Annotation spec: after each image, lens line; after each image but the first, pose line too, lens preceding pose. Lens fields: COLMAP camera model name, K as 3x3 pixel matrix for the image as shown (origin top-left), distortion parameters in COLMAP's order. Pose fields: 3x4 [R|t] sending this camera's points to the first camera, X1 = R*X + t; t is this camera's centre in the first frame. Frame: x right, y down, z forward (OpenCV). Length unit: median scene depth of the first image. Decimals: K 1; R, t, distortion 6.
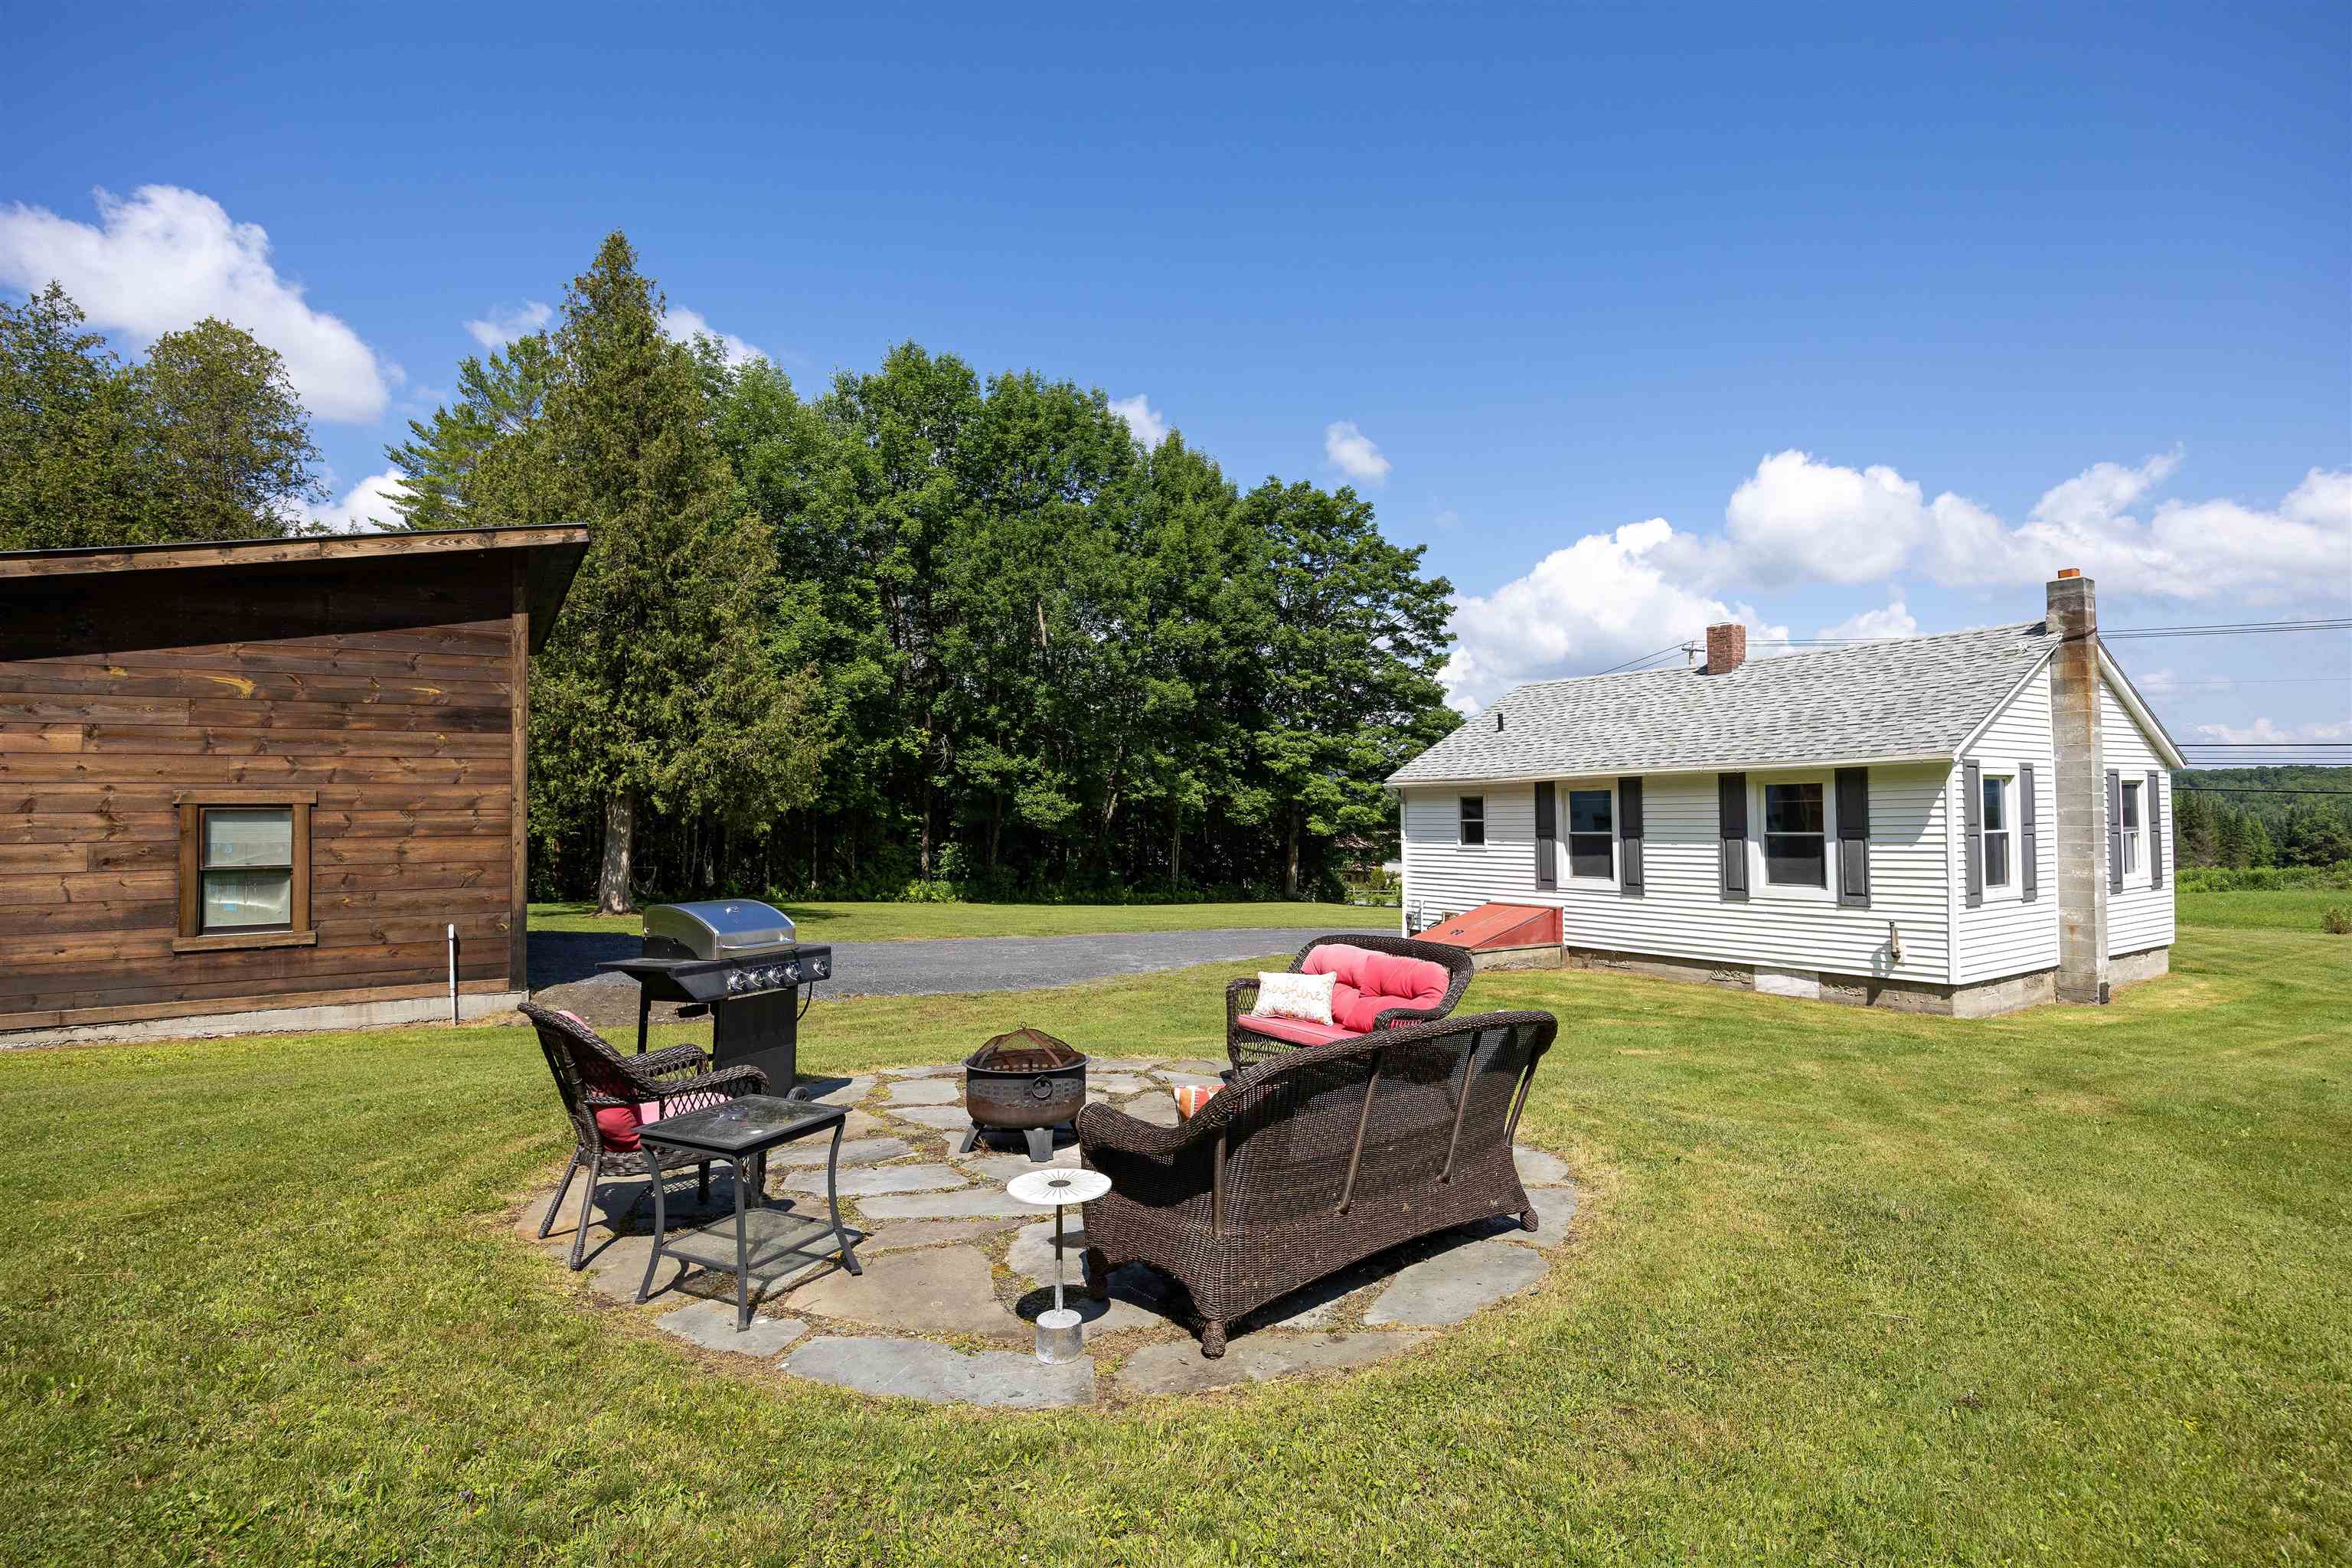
lens RADIAL K [[1150.8, 0, 1178.8], [0, 1150.8, 781.9], [0, 0, 1]] dist [-0.018347, 0.000025]
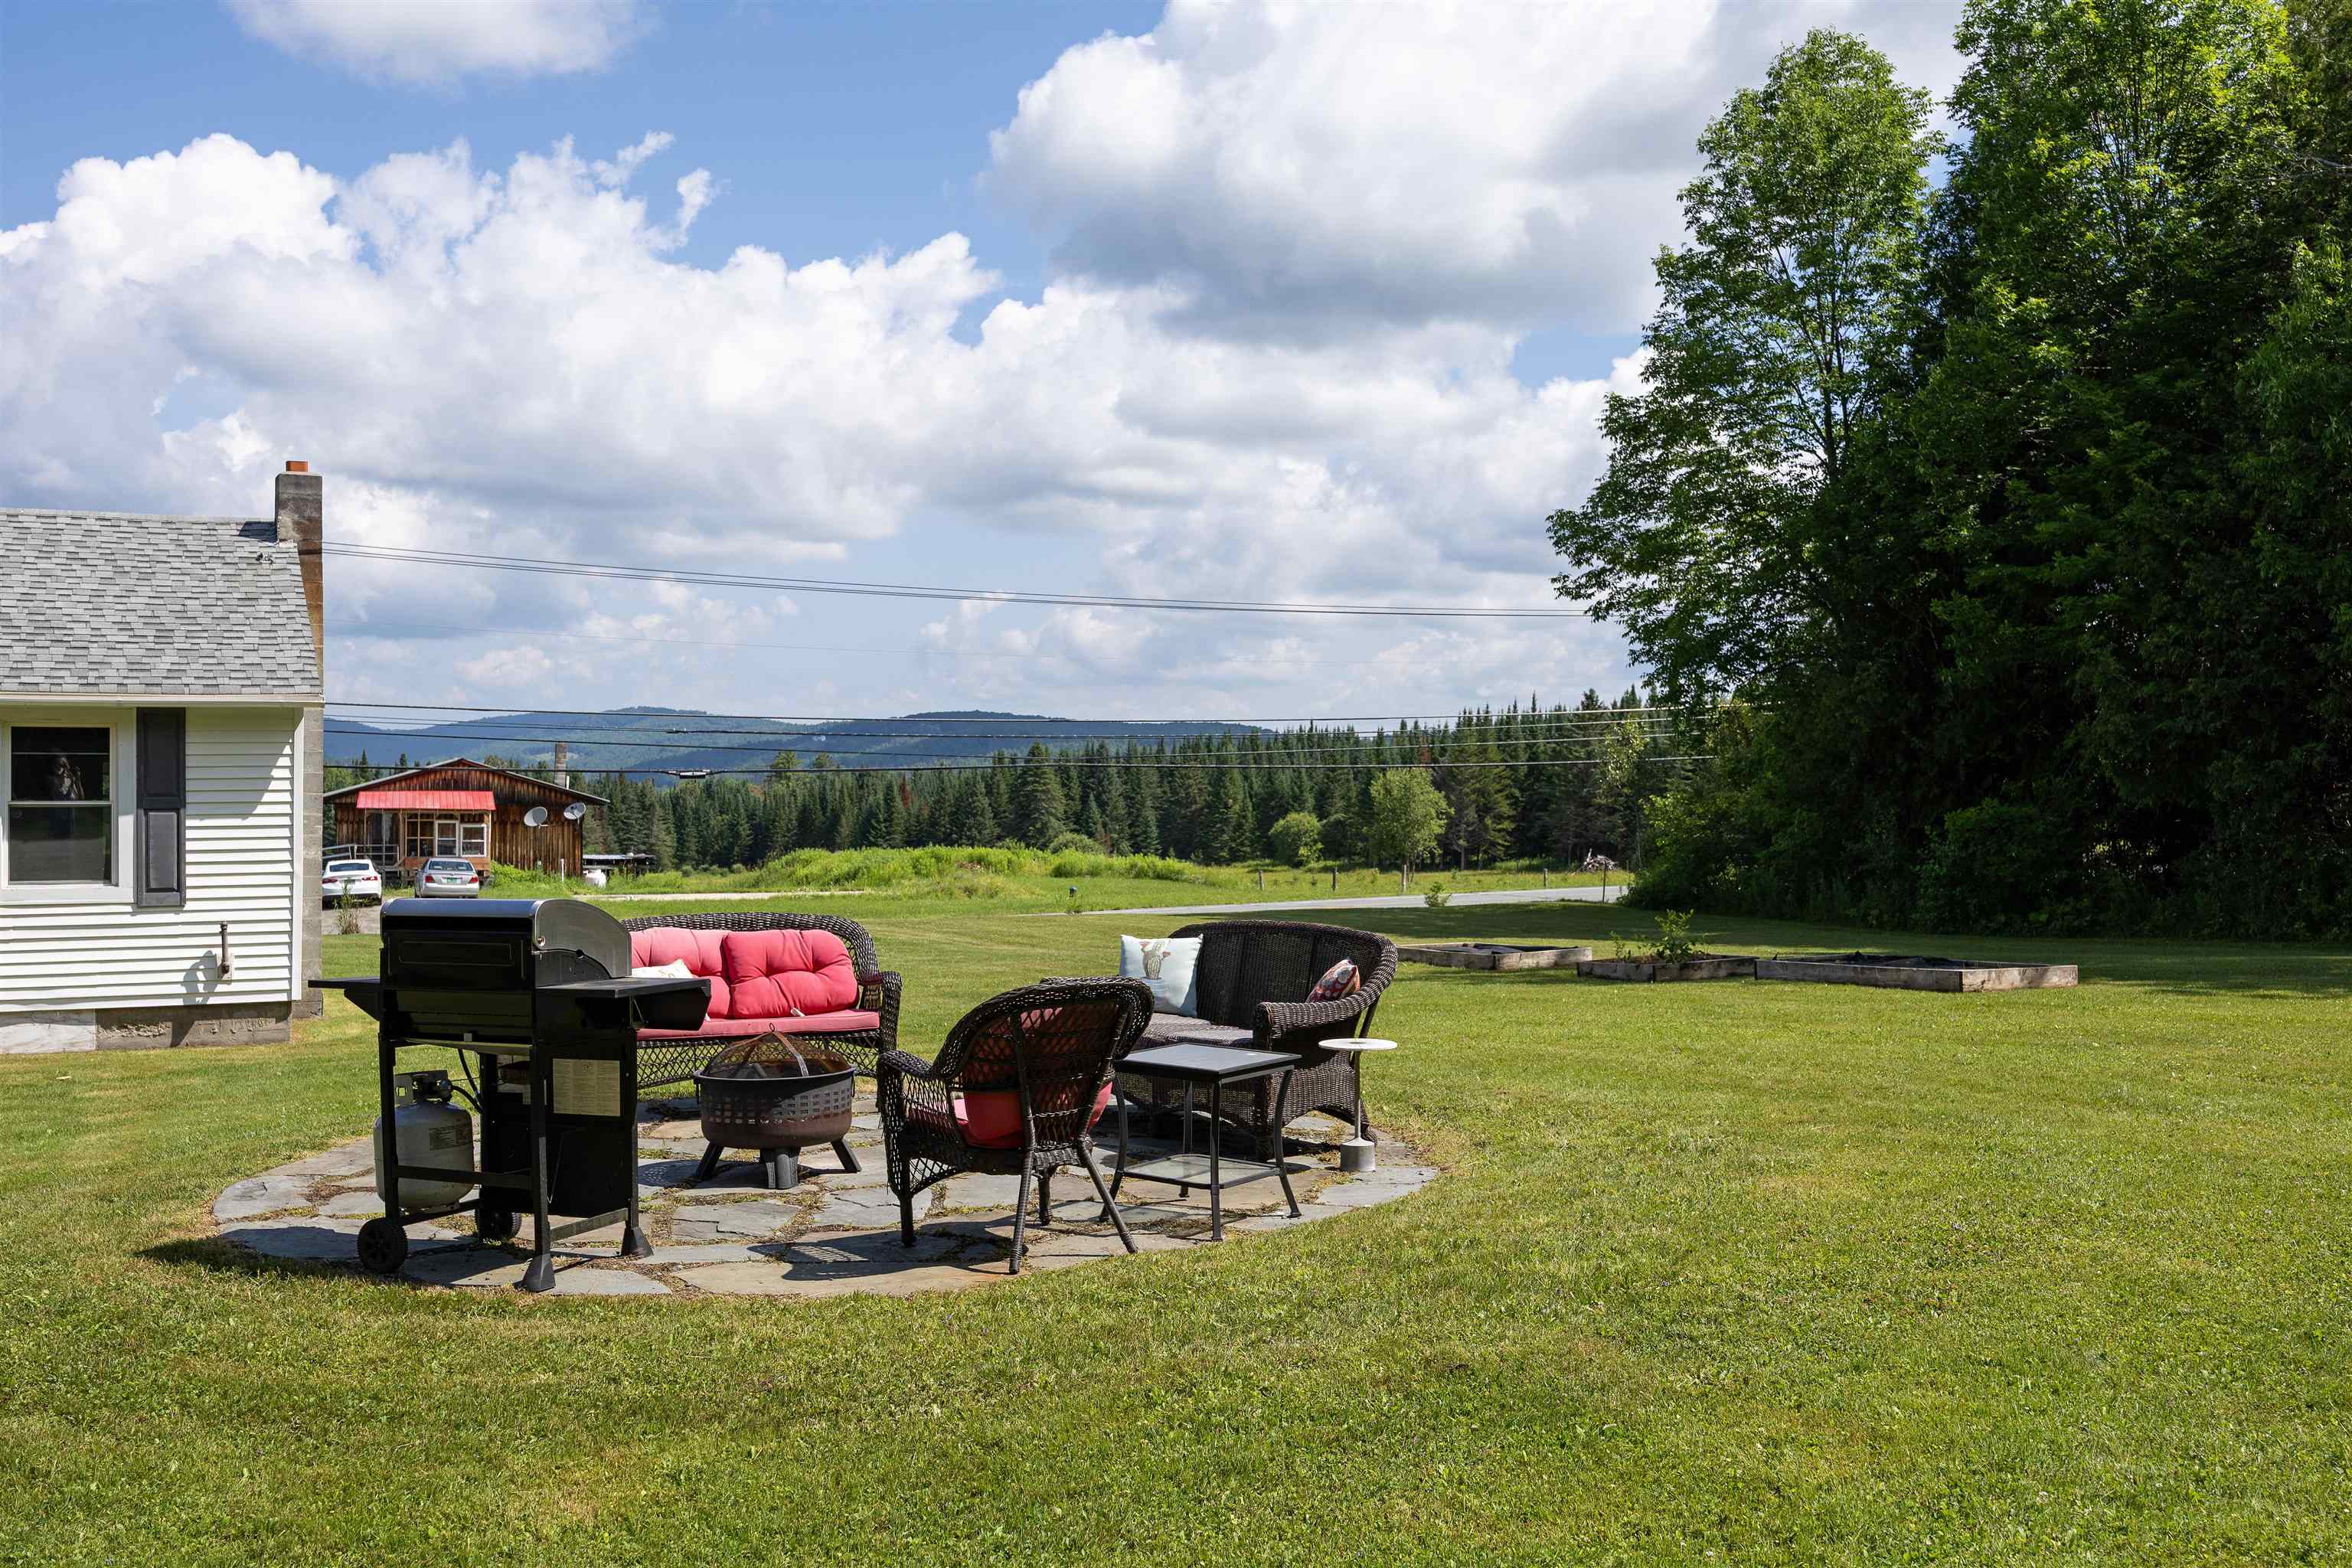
lens RADIAL K [[2205.9, 0, 1163.1], [0, 2205.9, 785.6], [0, 0, 1]] dist [0.004805, 0.000000]
pose [[0.136173, 0.006801, 0.990662, -0.631494], [-0.035078, 0.999382, -0.002039, 0.015986], [-0.990064, -0.034473, 0.136327, 0.210471]]
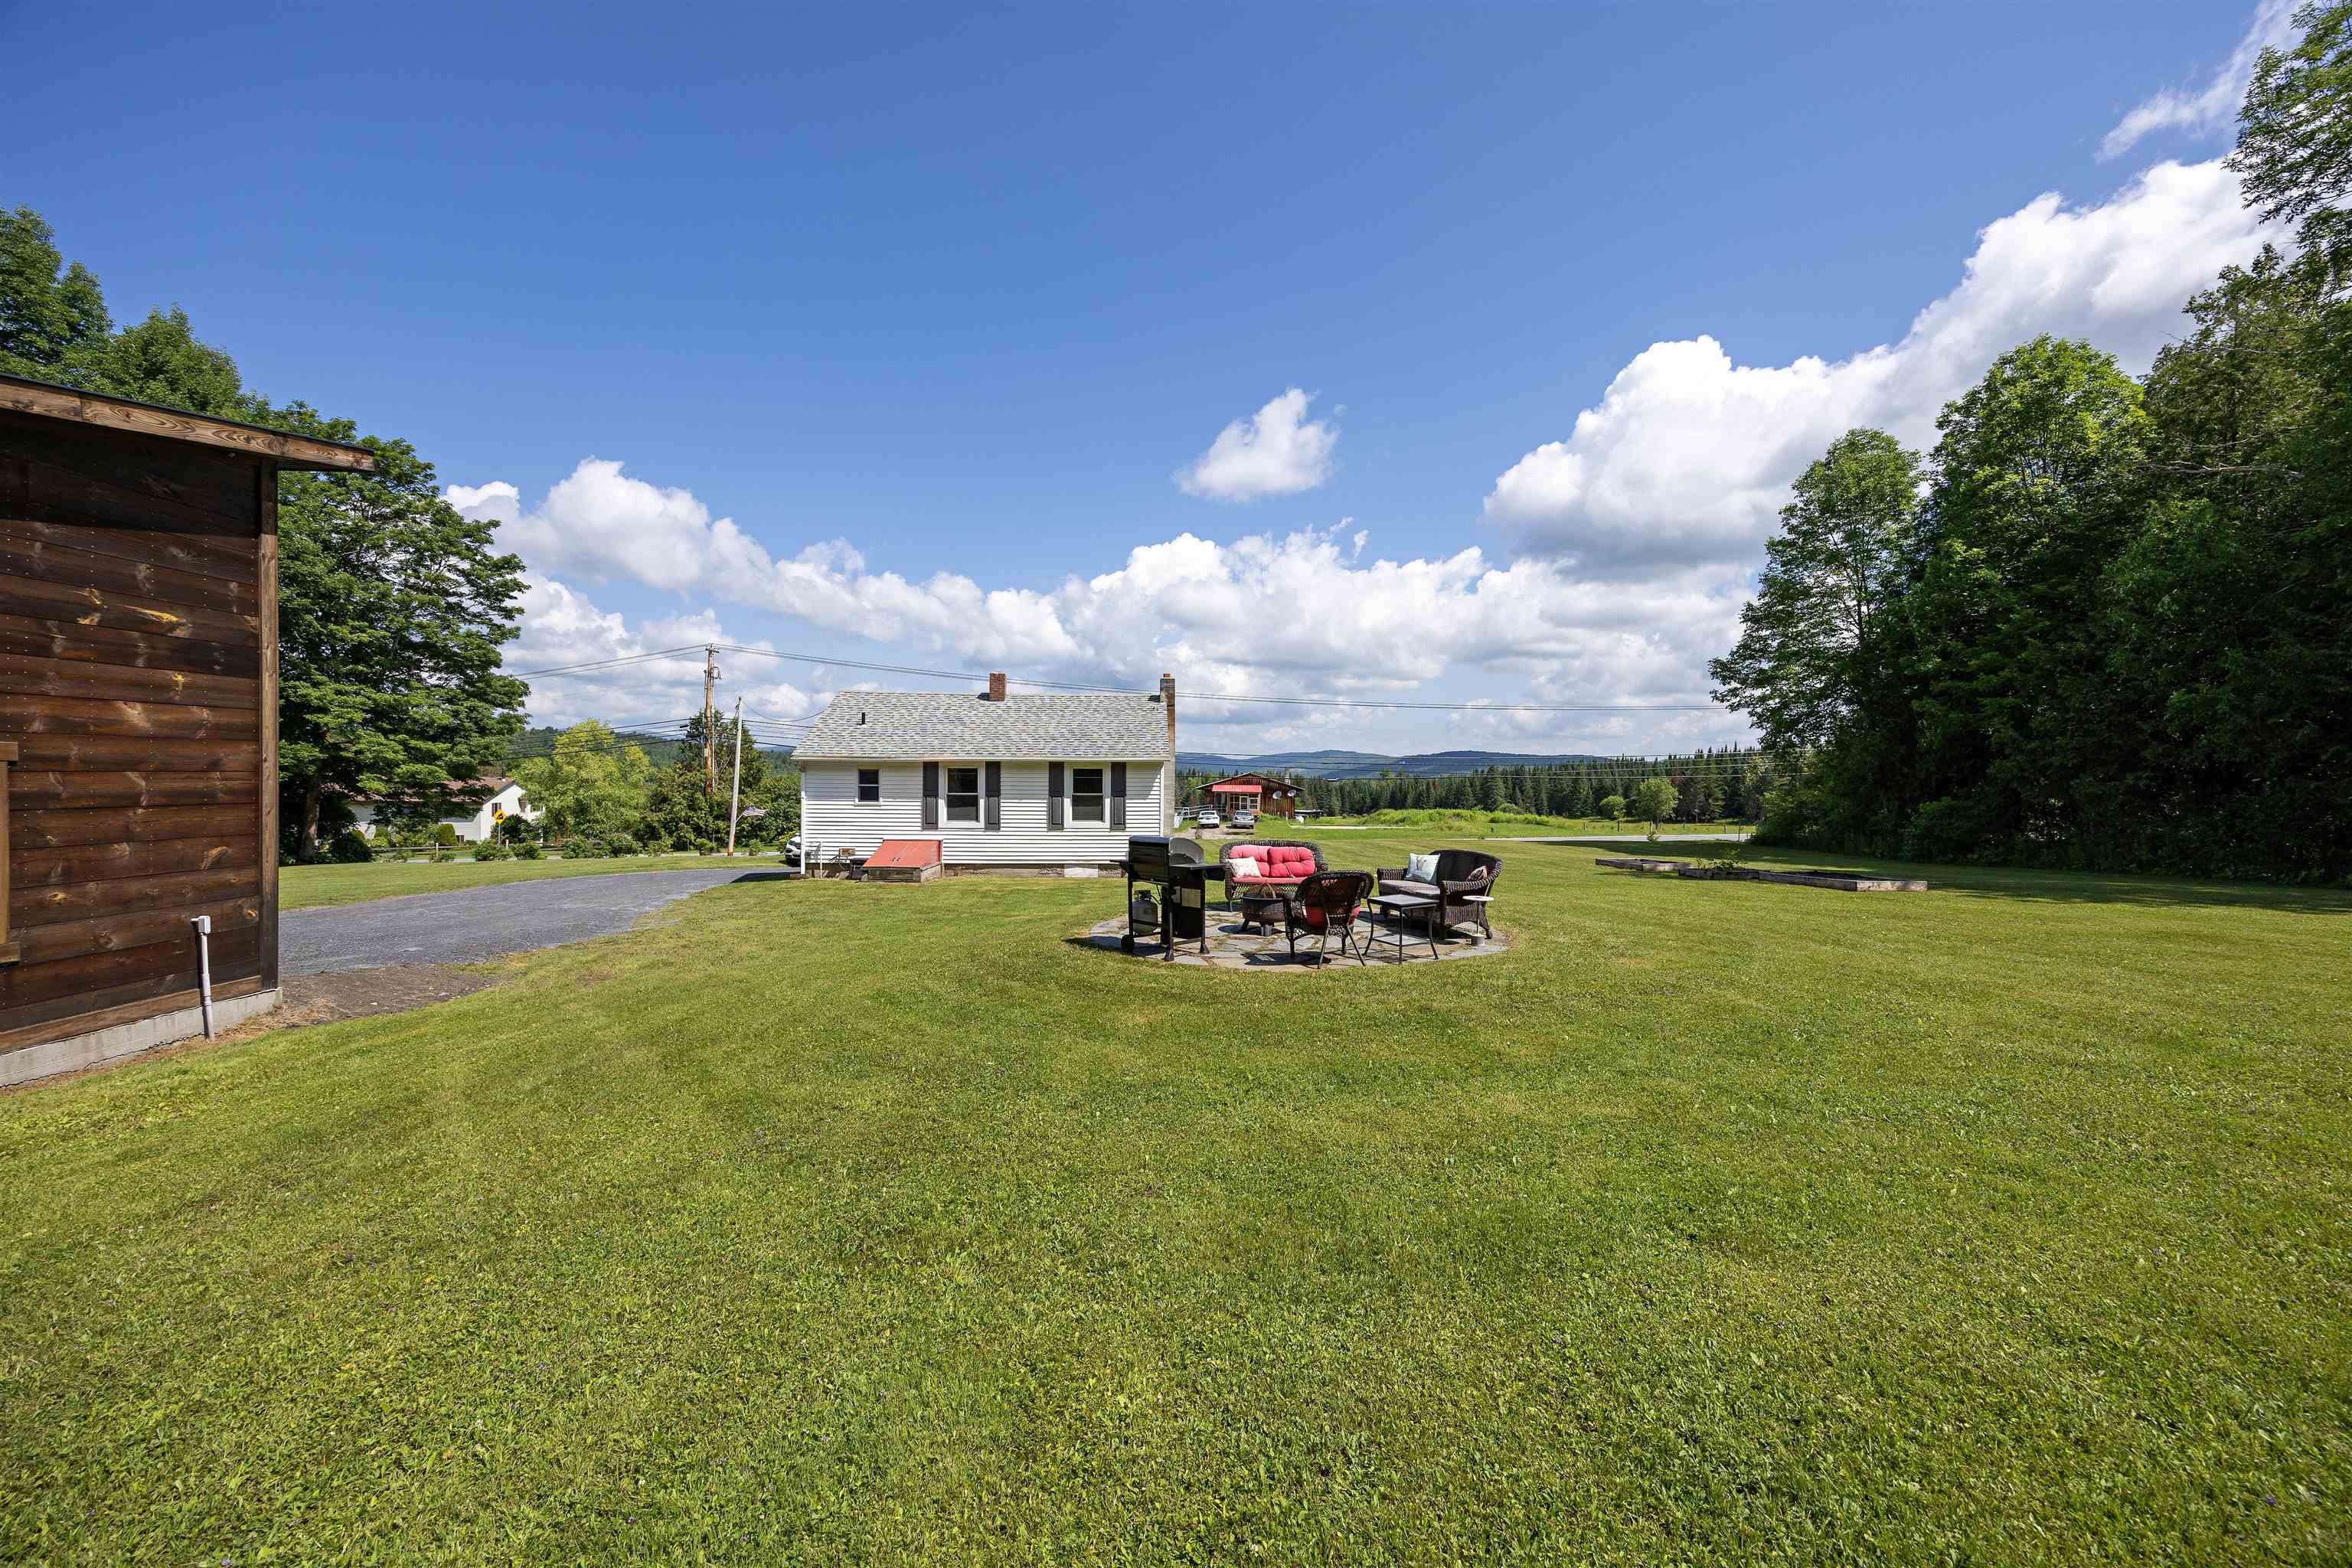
lens RADIAL K [[899.5, 0, 1183.8], [0, 899.5, 788.3], [0, 0, 1]] dist [-0.002658, -0.000633]
pose [[0.508446, 0.001734, 0.861092, -0.703807], [-0.038483, 0.999045, 0.020711, -0.002880], [-0.860234, -0.043668, 0.508027, 0.085805]]
